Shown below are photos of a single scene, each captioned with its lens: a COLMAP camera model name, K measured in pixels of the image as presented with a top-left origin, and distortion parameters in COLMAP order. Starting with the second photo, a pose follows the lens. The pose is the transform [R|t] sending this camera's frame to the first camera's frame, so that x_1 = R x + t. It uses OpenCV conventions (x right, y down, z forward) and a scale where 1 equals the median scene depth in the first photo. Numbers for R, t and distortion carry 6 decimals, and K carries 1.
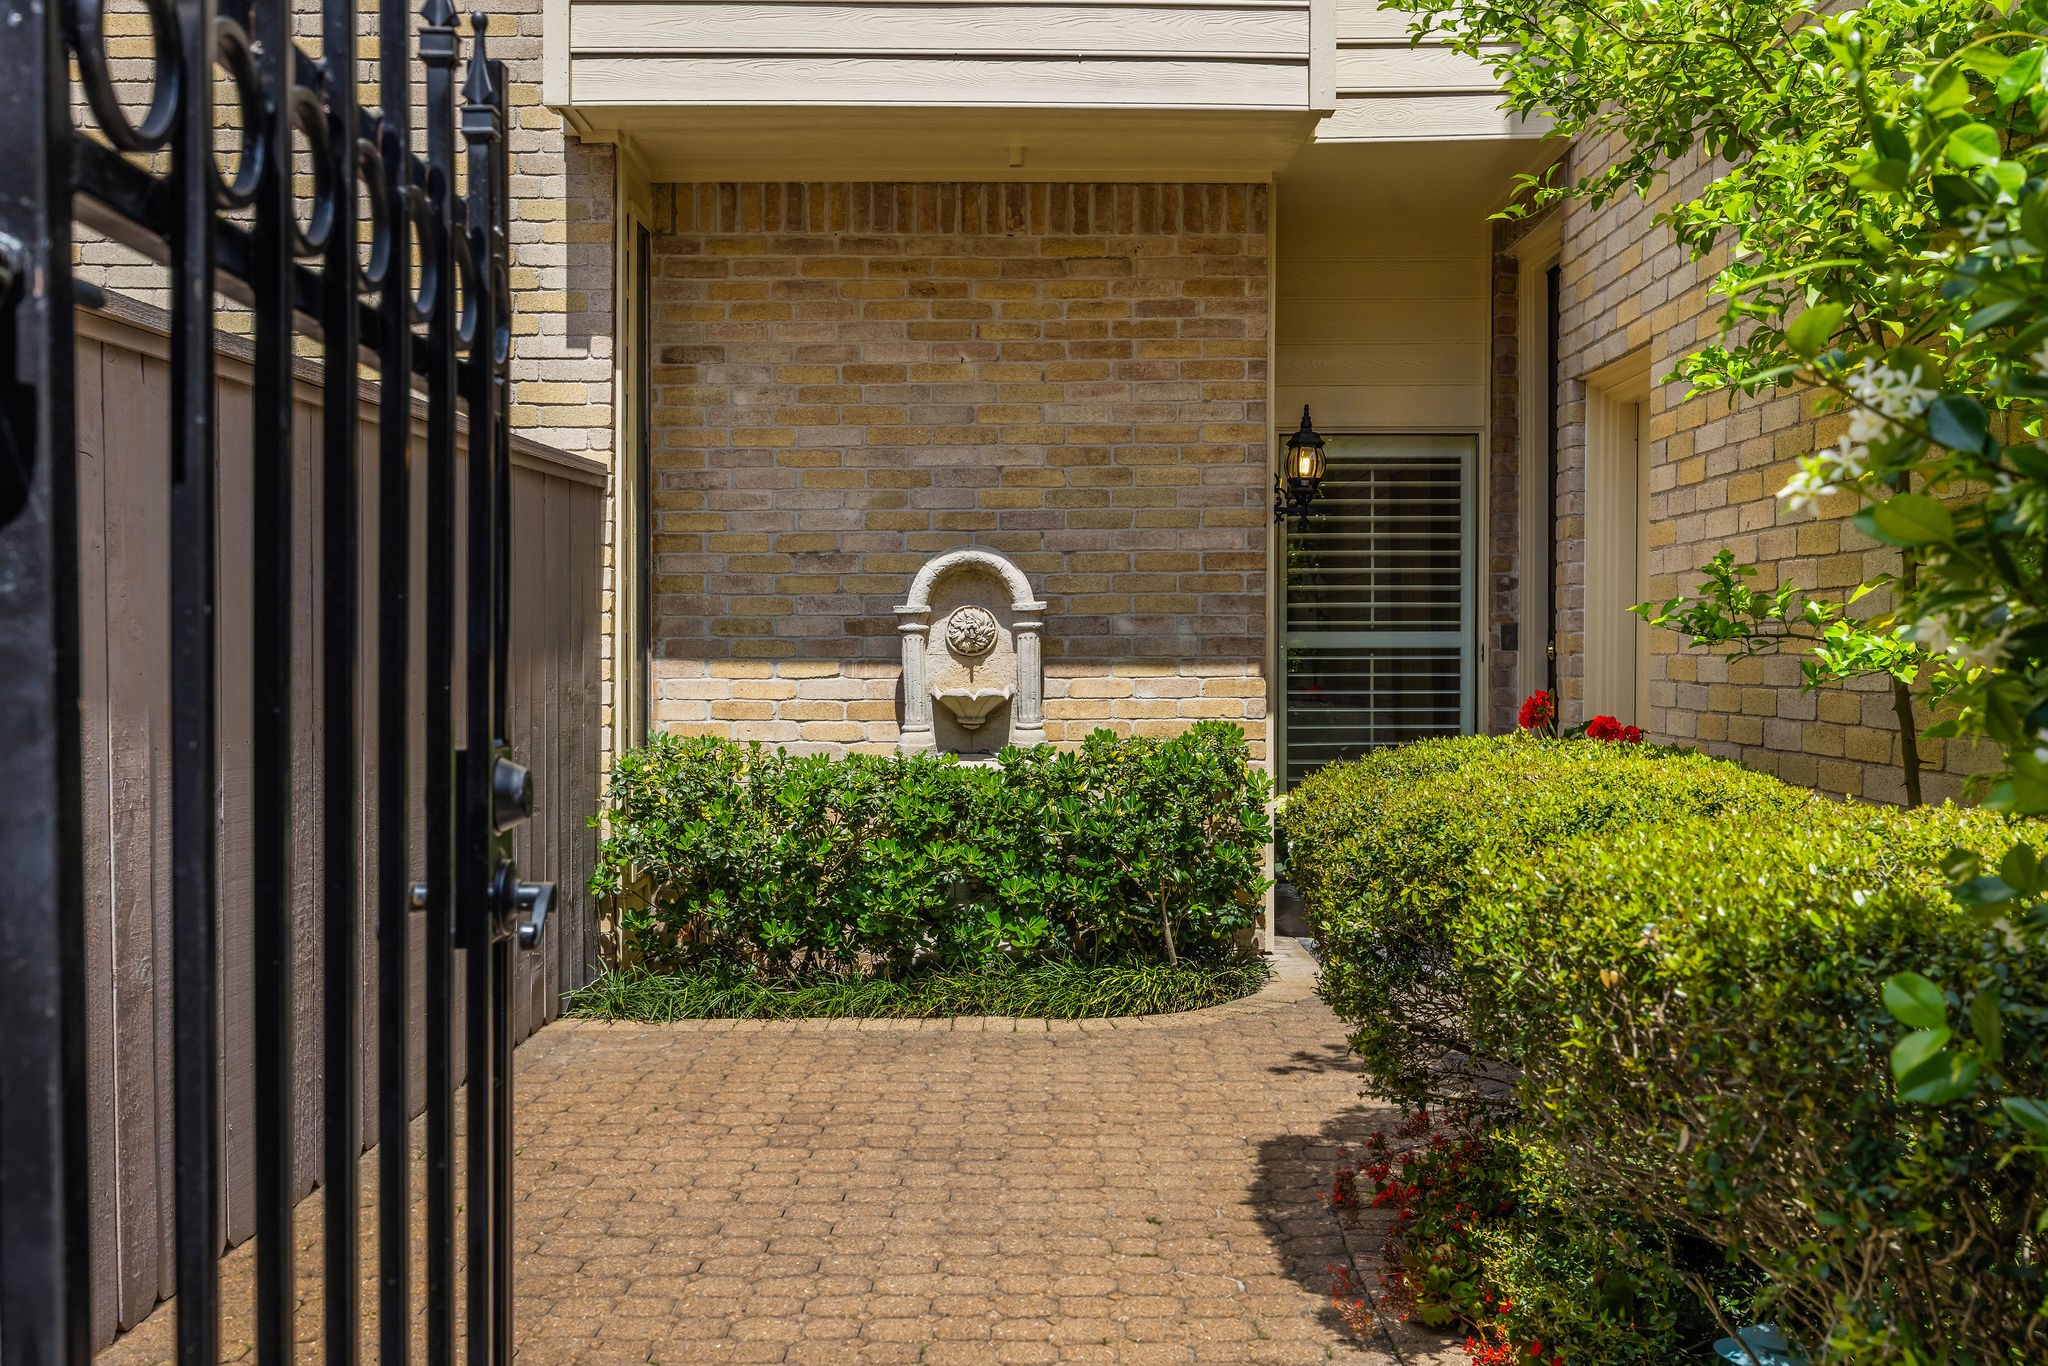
lens RADIAL K [[2060.2, 0, 1024.7], [0, 2060.2, 681.4], [0, 0, 1]] dist [-0.003655, 0.000000]
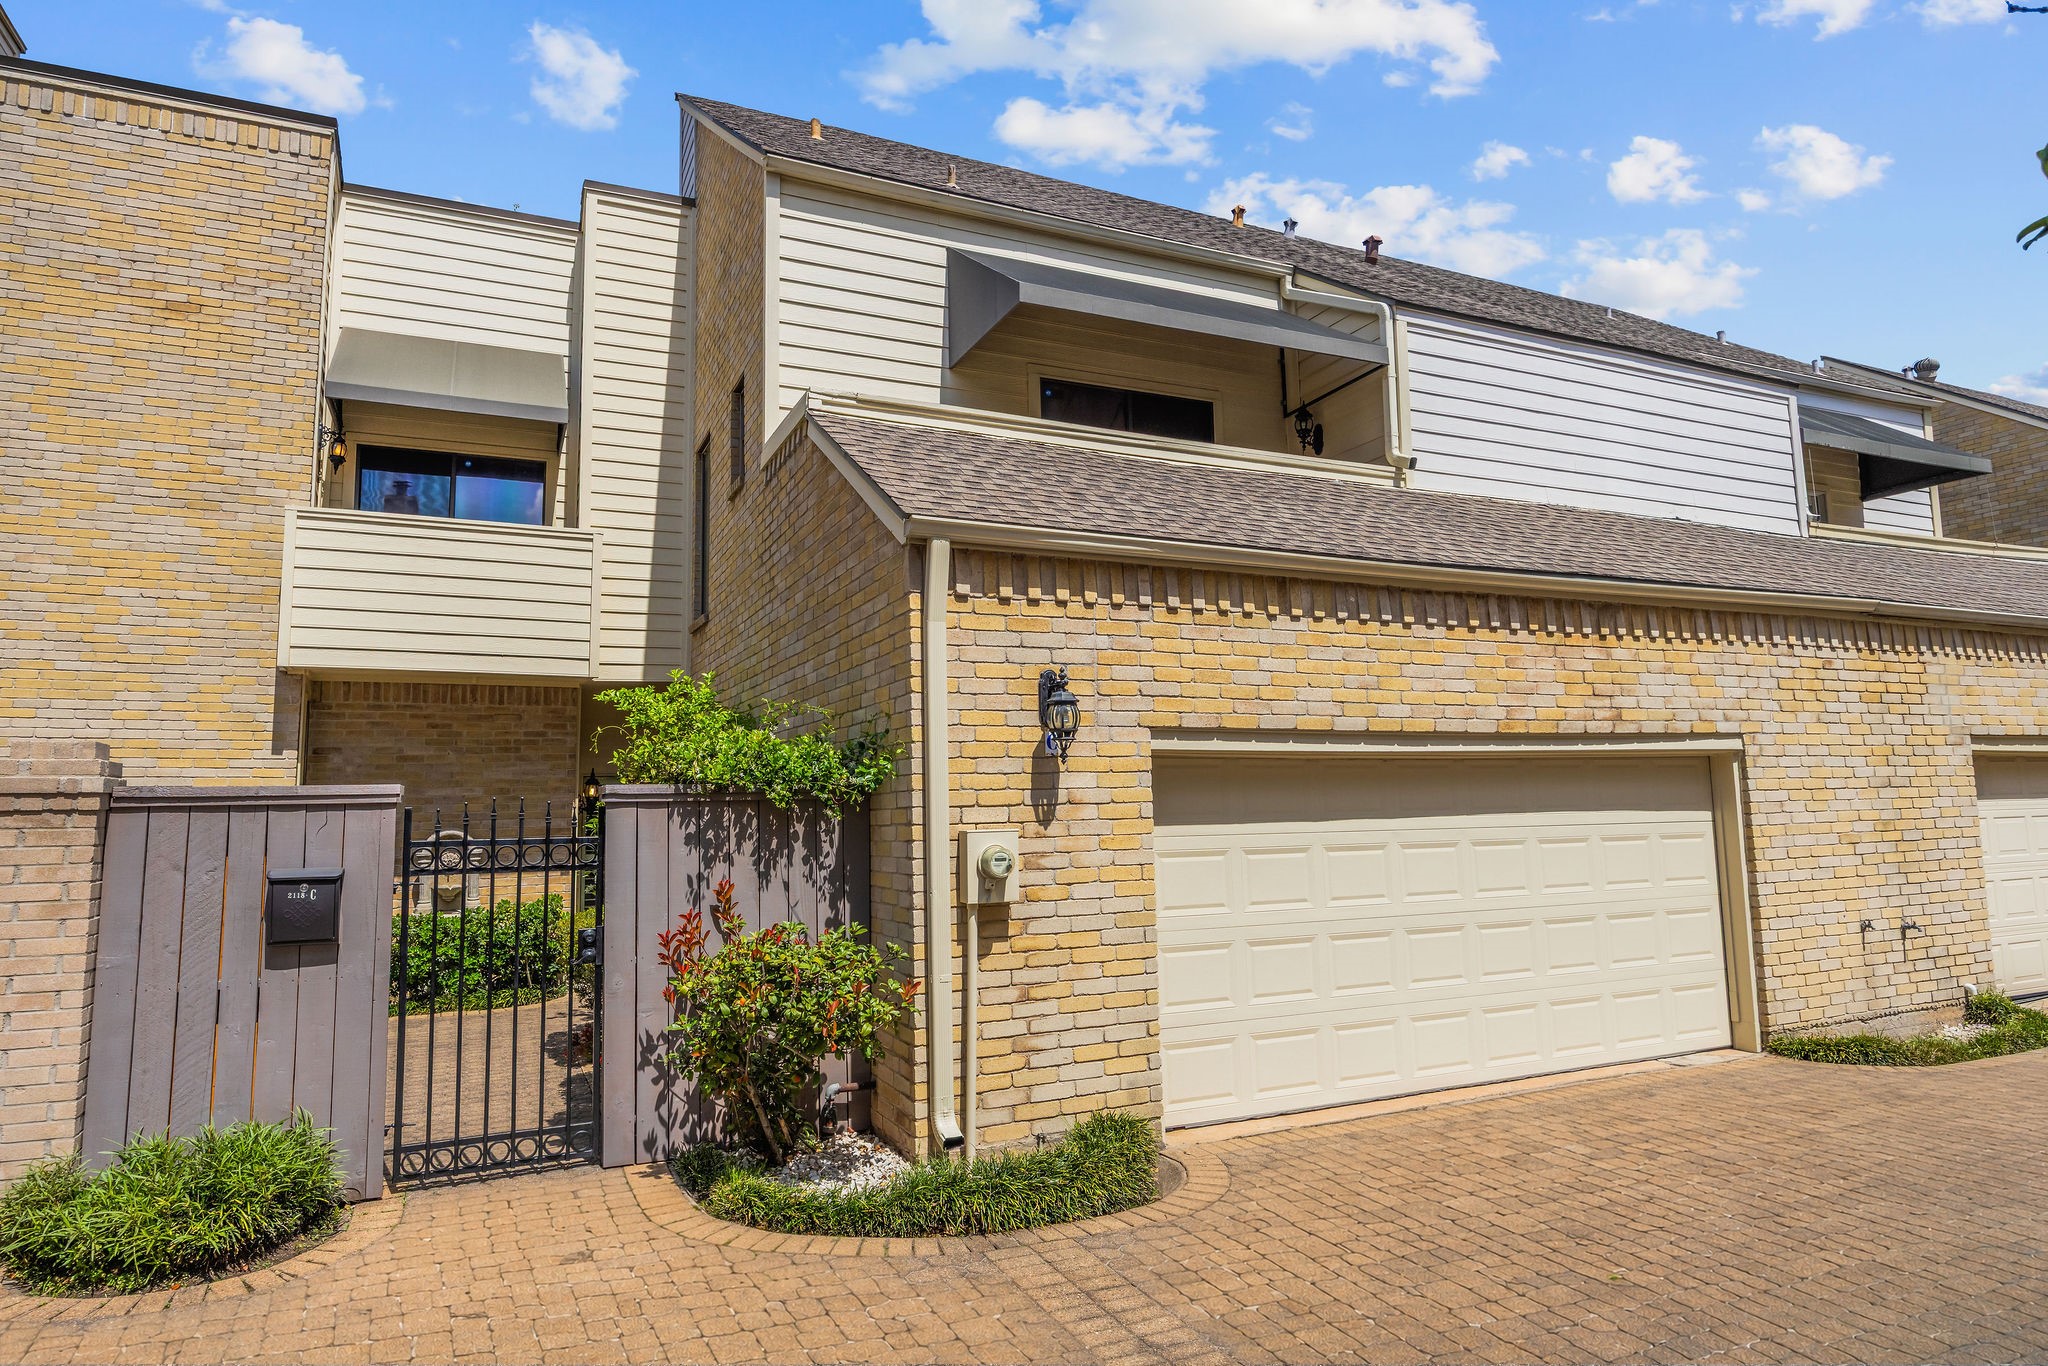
lens RADIAL K [[1194.6, 0, 1028.2], [0, 1194.6, 687.8], [0, 0, 1]] dist [-0.002110, 0.000309]
pose [[0.901323, 0.031305, 0.432014, -0.024997], [0.020369, 0.993218, -0.114468, -0.053147], [-0.432668, 0.111972, 0.894573, -0.641726]]
